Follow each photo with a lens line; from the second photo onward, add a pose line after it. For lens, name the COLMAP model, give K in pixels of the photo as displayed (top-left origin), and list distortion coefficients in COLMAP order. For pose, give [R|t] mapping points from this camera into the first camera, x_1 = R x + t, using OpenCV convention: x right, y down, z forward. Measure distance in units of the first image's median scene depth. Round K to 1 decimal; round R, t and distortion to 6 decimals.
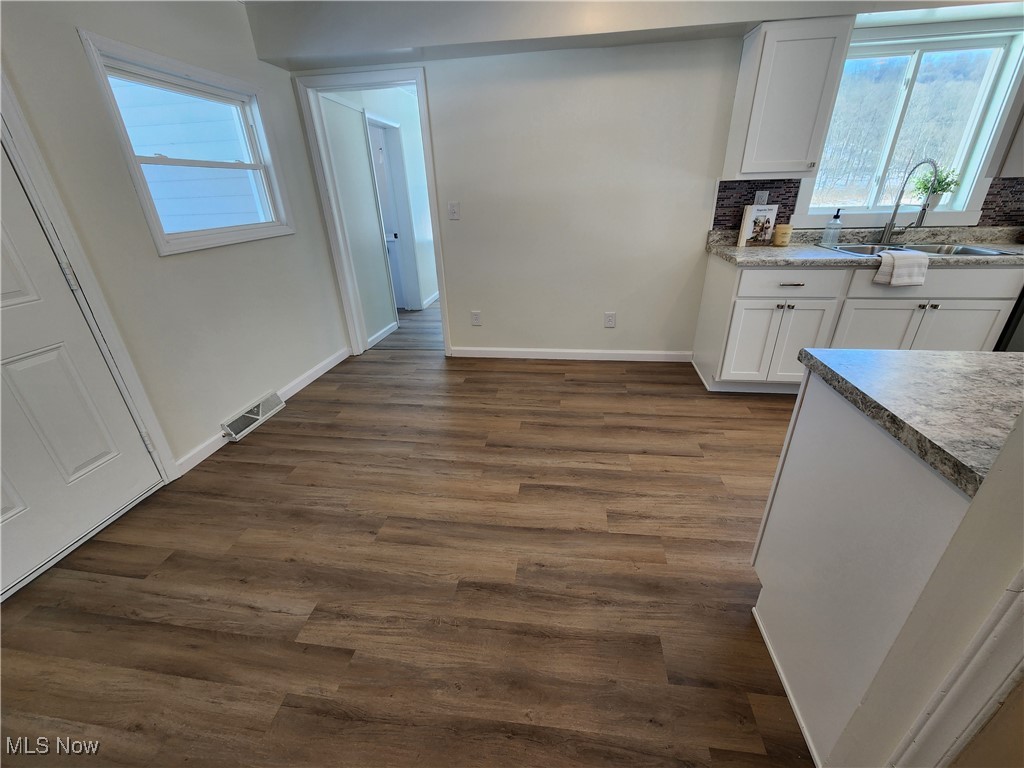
lens RADIAL K [[421.6, 0, 512.0], [0, 421.6, 384.0], [0, 0, 1]] dist [0.002211, -0.002827]
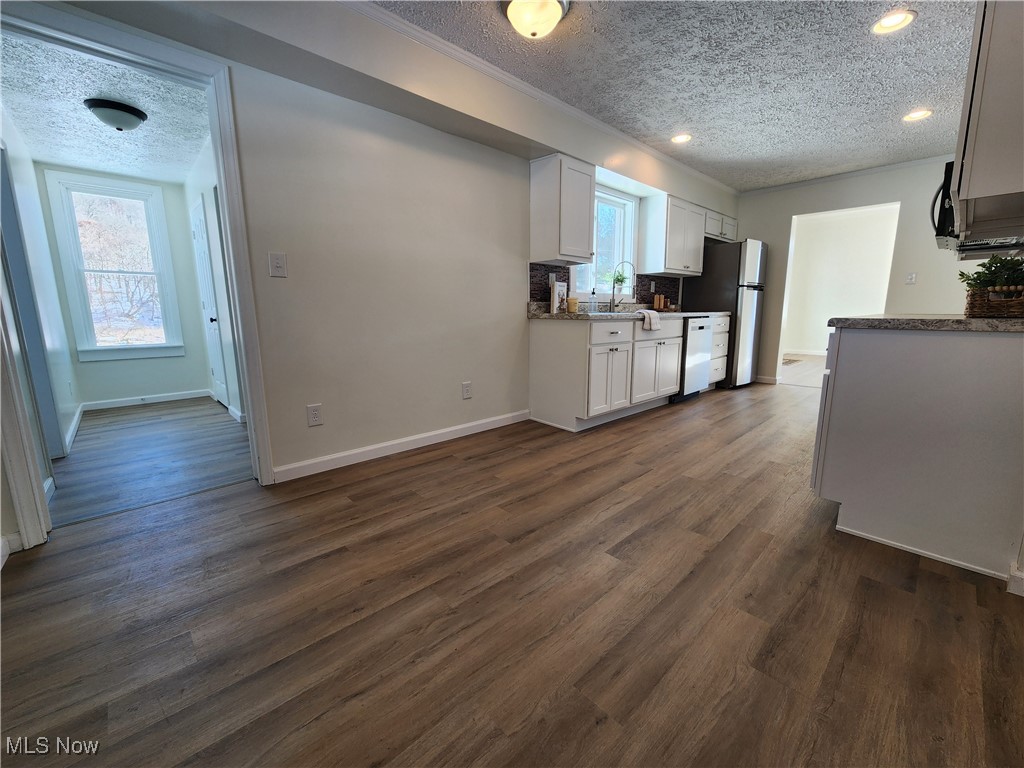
lens RADIAL K [[421.6, 0, 512.0], [0, 421.6, 384.0], [0, 0, 1]] dist [0.002211, -0.002827]
pose [[0.622091, -0.105462, 0.775809, -0.553705], [0.318793, 0.939147, -0.127962, -0.015634], [-0.715104, 0.326927, 0.617856, 0.429478]]
